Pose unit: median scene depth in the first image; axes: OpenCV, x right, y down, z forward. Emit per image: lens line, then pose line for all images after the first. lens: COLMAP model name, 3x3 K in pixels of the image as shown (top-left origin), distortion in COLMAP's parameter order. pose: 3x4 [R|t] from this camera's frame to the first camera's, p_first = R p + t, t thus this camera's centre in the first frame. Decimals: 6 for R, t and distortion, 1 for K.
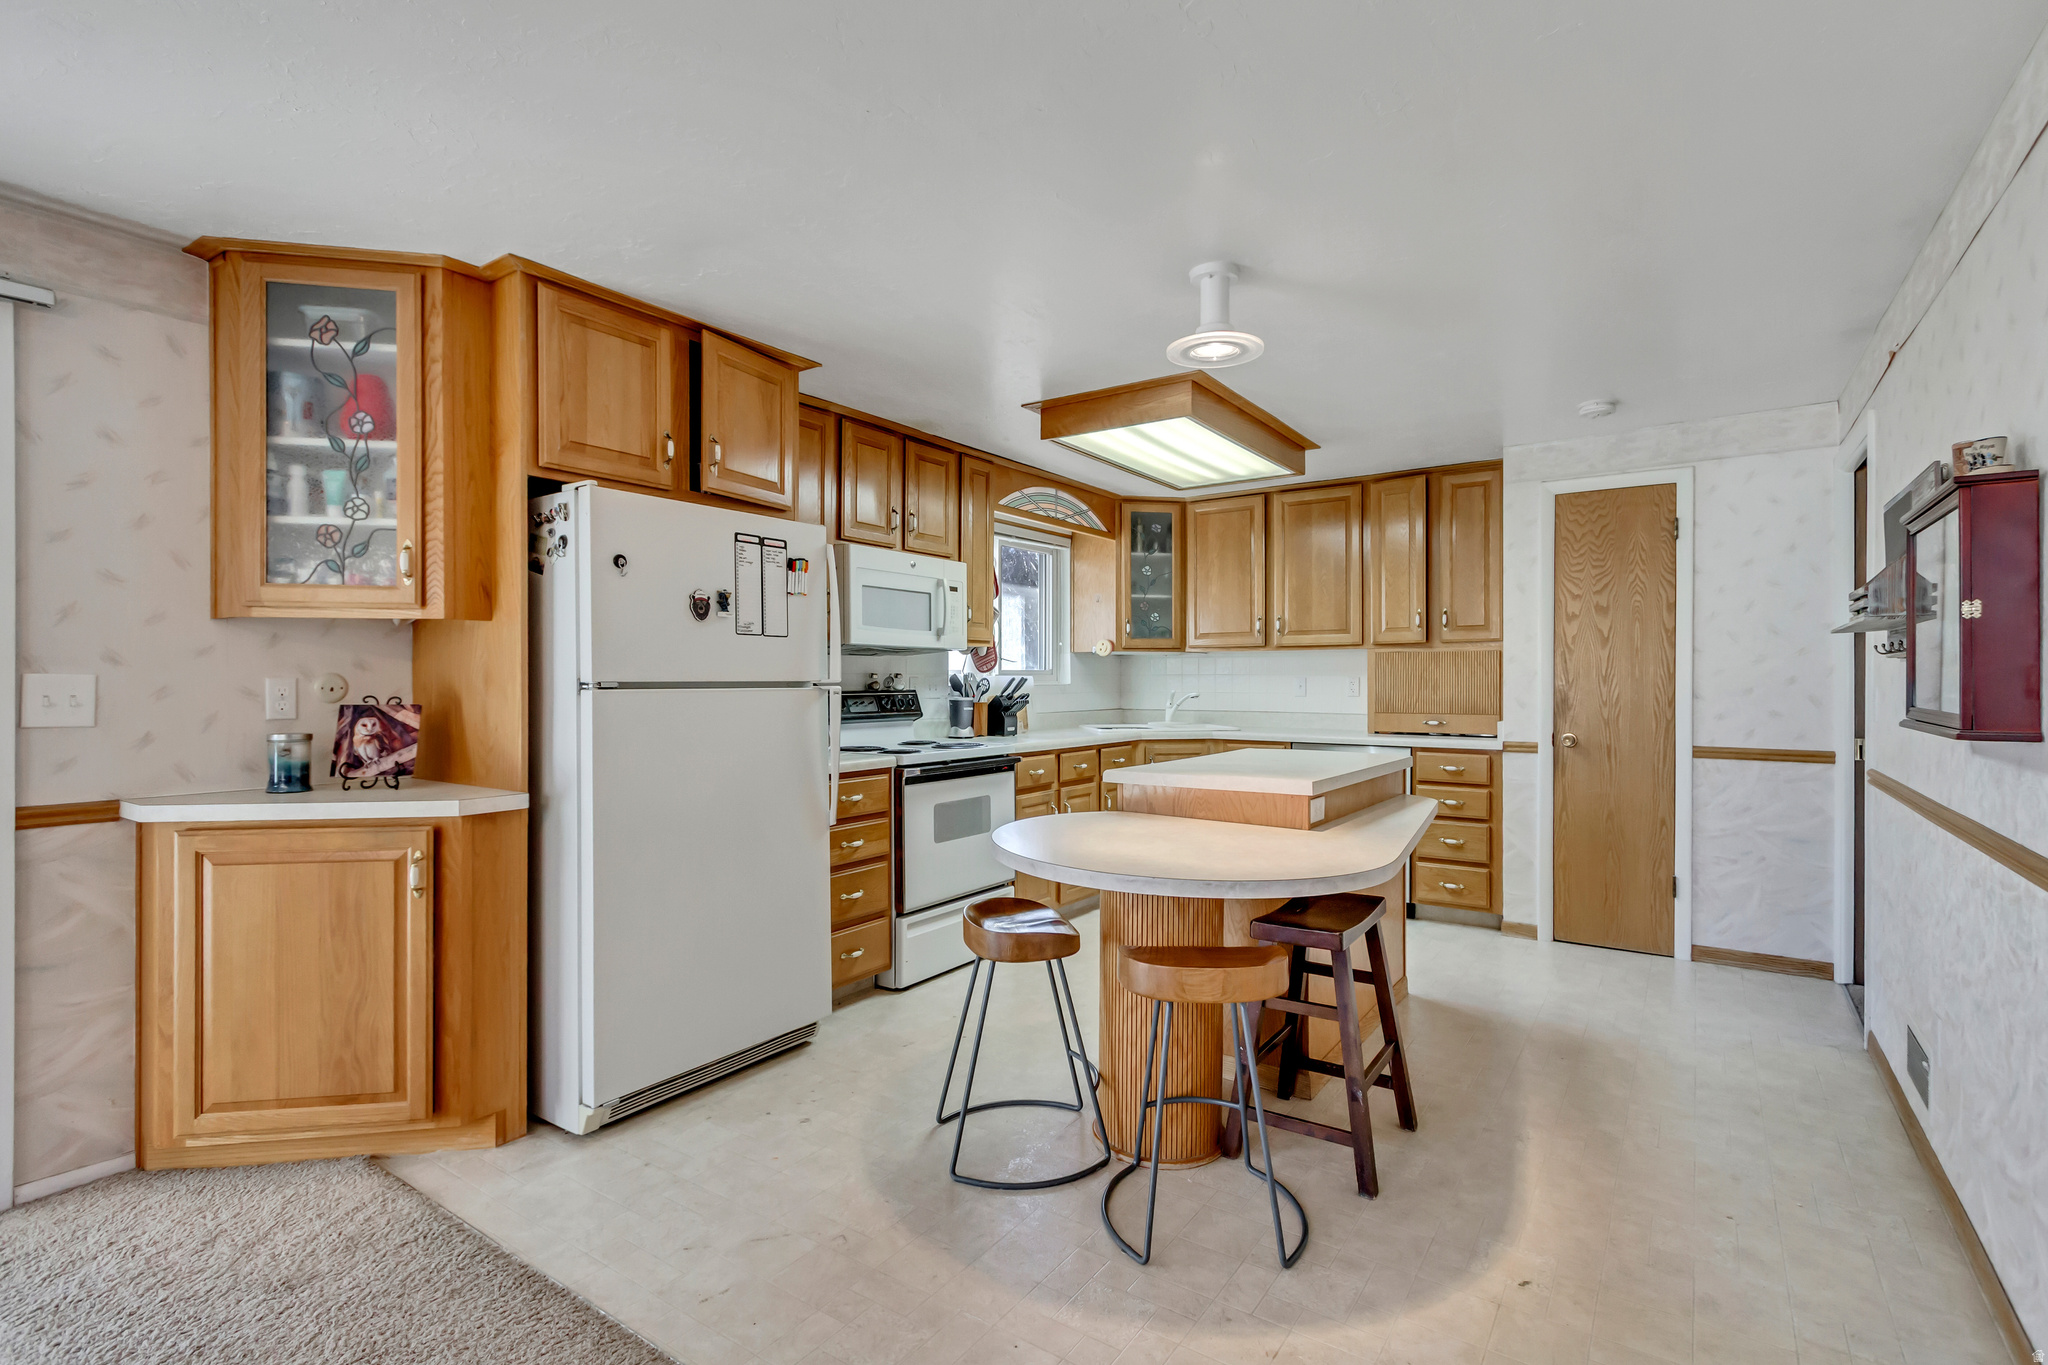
lens RADIAL K [[916.0, 0, 1022.4], [0, 916.0, 677.0], [0, 0, 1]] dist [0.009039, -0.002990]
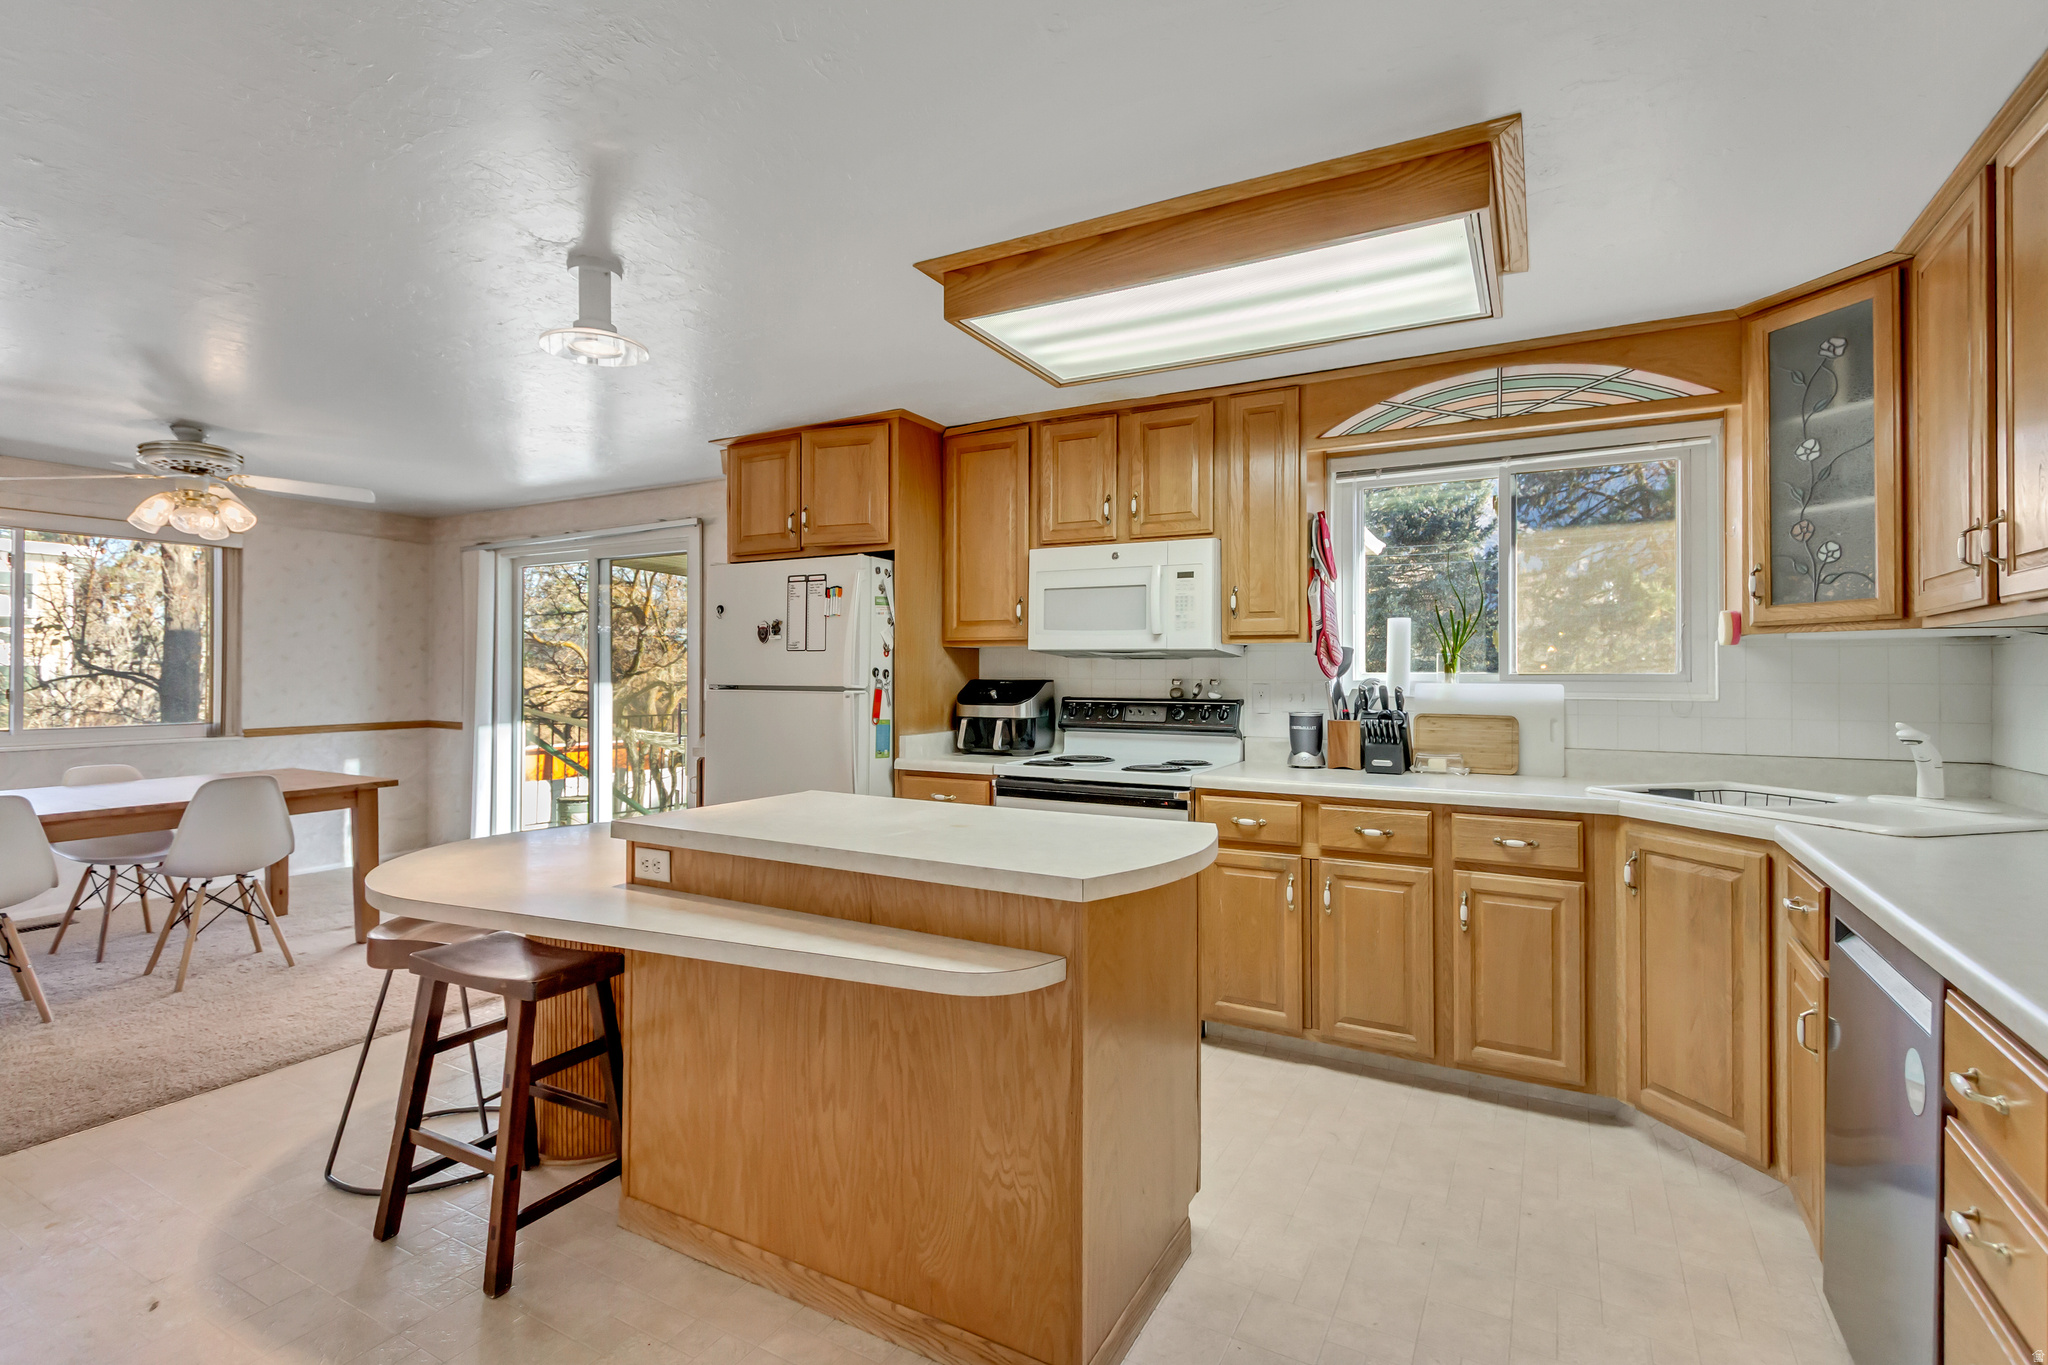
lens RADIAL K [[916.0, 0, 1035.7], [0, 916.0, 674.6], [0, 0, 1]] dist [0.009039, -0.002990]
pose [[0.145367, 0.001030, -0.989377, 0.850713], [-0.003130, 0.999995, 0.000582, -0.010724], [0.989373, 0.003012, 0.145370, 0.916748]]
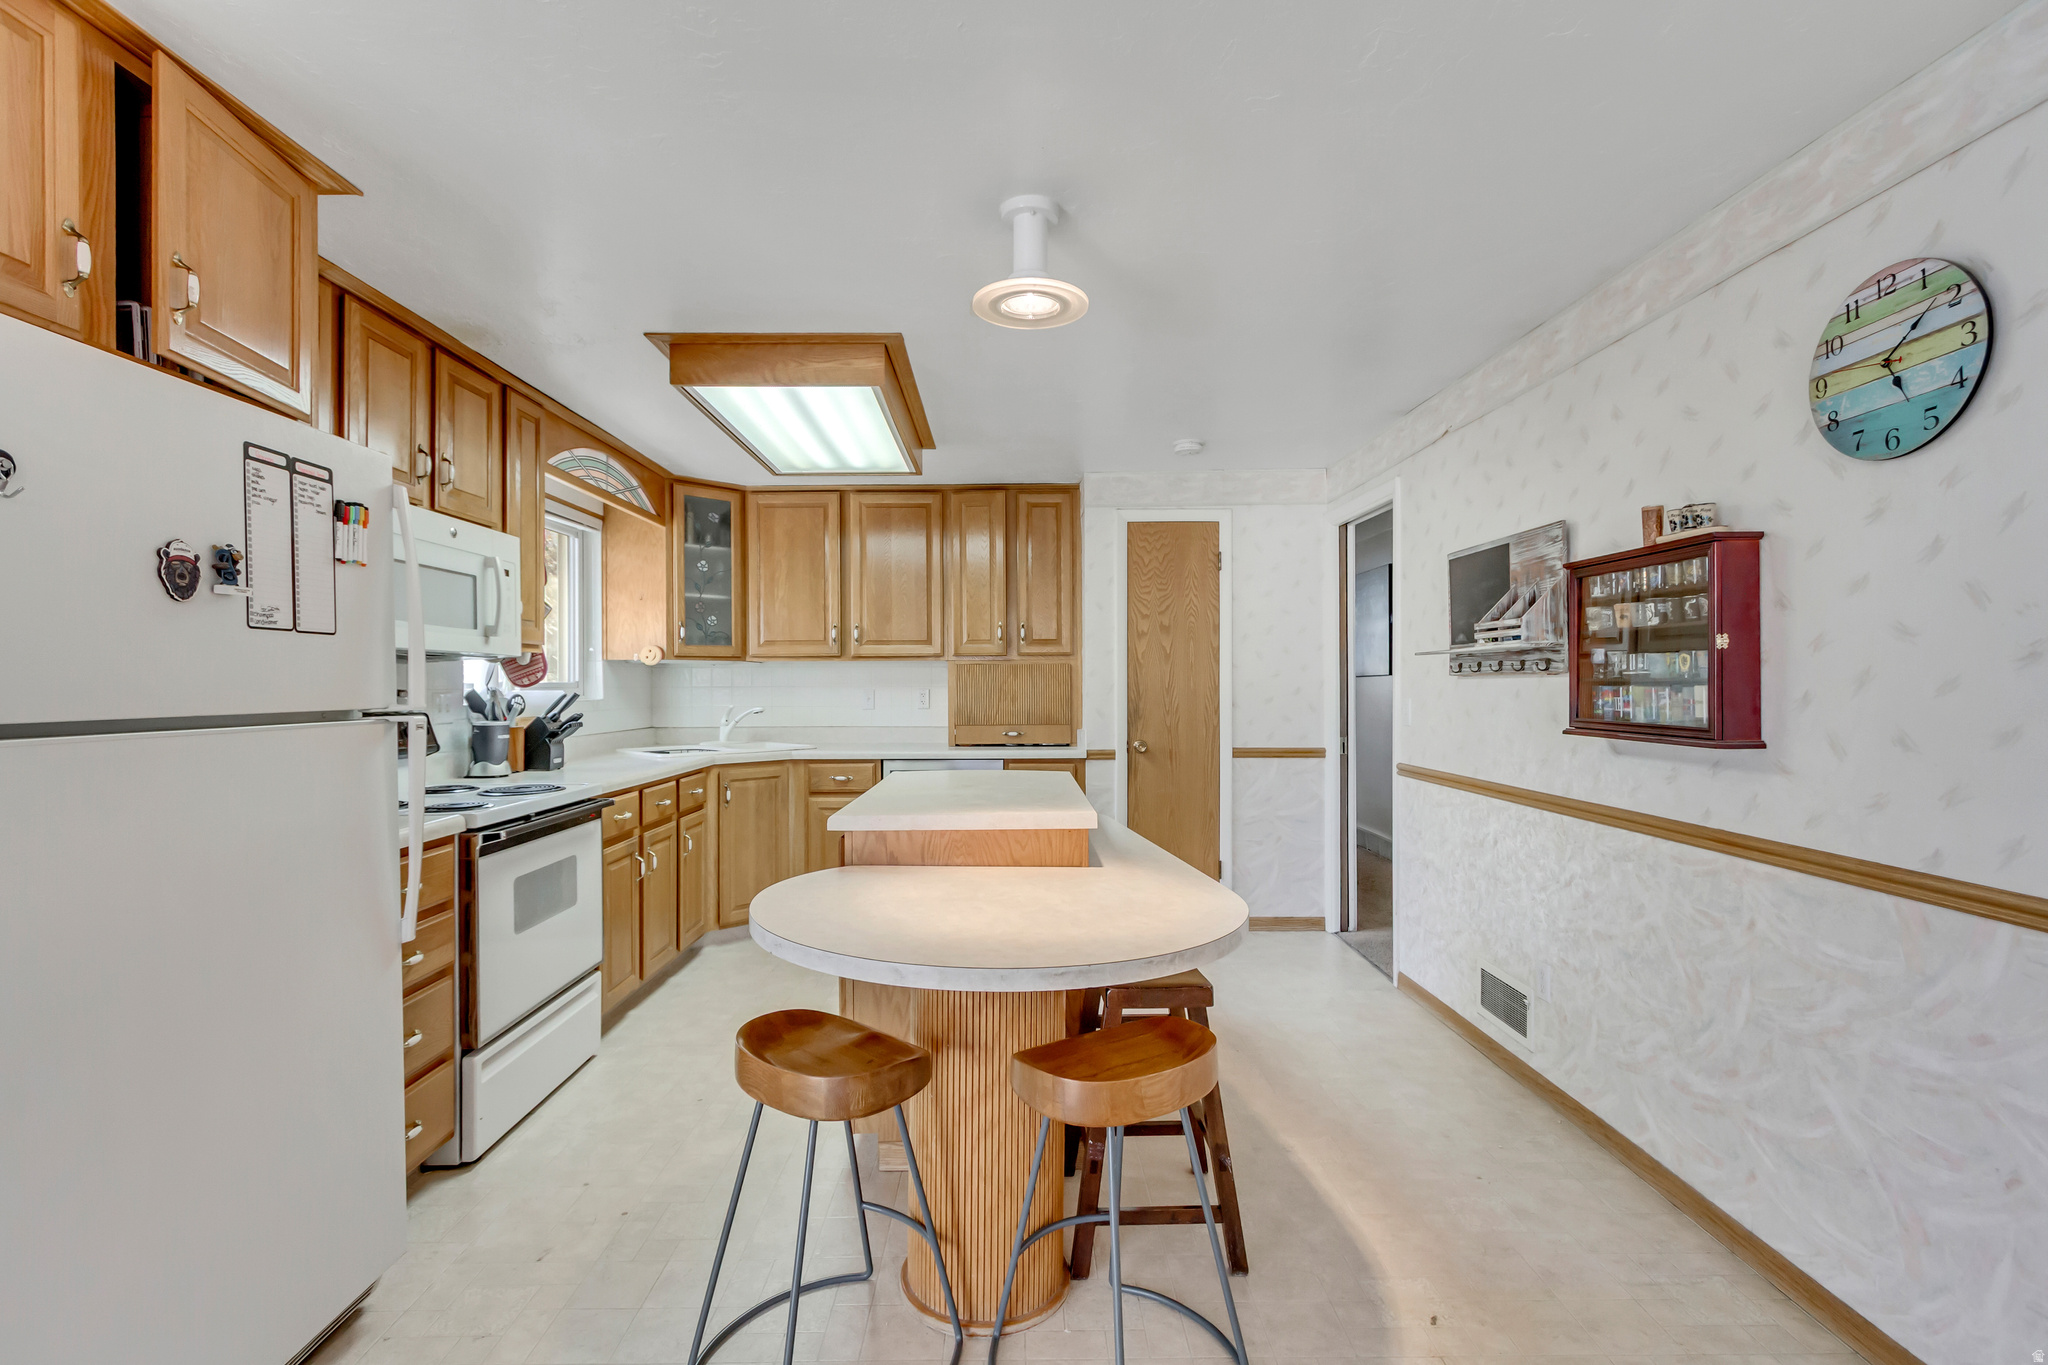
lens RADIAL K [[916.0, 0, 996.7], [0, 916.0, 682.2], [0, 0, 1]] dist [0.009039, -0.002990]
pose [[0.827317, -0.002536, 0.561729, -0.197223], [0.003665, 0.999993, -0.000882, -0.009524], [-0.561723, 0.002788, 0.827321, 0.231486]]
